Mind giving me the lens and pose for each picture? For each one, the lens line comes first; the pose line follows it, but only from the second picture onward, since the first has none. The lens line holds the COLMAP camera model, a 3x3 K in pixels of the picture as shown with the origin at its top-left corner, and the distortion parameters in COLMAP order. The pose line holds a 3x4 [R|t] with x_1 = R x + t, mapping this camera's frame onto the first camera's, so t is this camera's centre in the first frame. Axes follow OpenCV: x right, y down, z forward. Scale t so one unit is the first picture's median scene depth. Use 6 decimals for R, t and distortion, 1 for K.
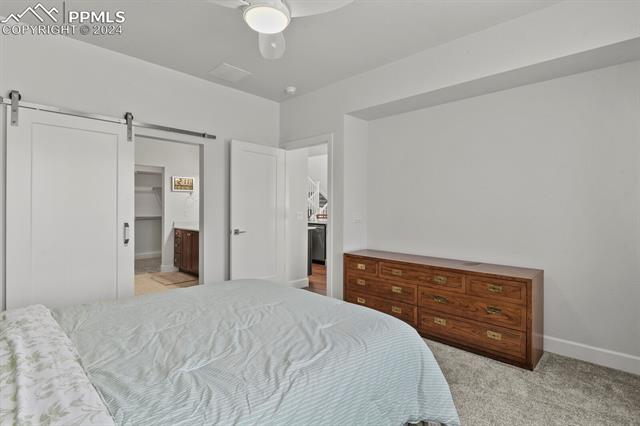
lens RADIAL K [[312.3, 0, 321.3], [0, 312.3, 211.1], [0, 0, 1]] dist [-0.001684, -0.004634]
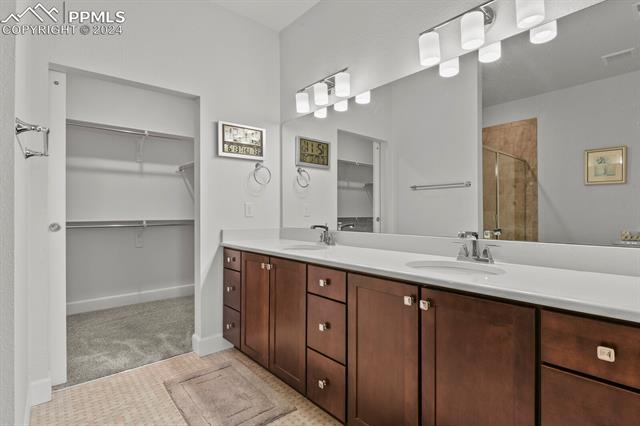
lens RADIAL K [[312.3, 0, 319.0], [0, 312.3, 212.4], [0, 0, 1]] dist [-0.001684, -0.004634]
pose [[0.995093, -0.008997, -0.098531, -0.295062], [0.007656, 0.999873, -0.013976, 0.016465], [0.098645, 0.013153, 0.995036, 0.584204]]
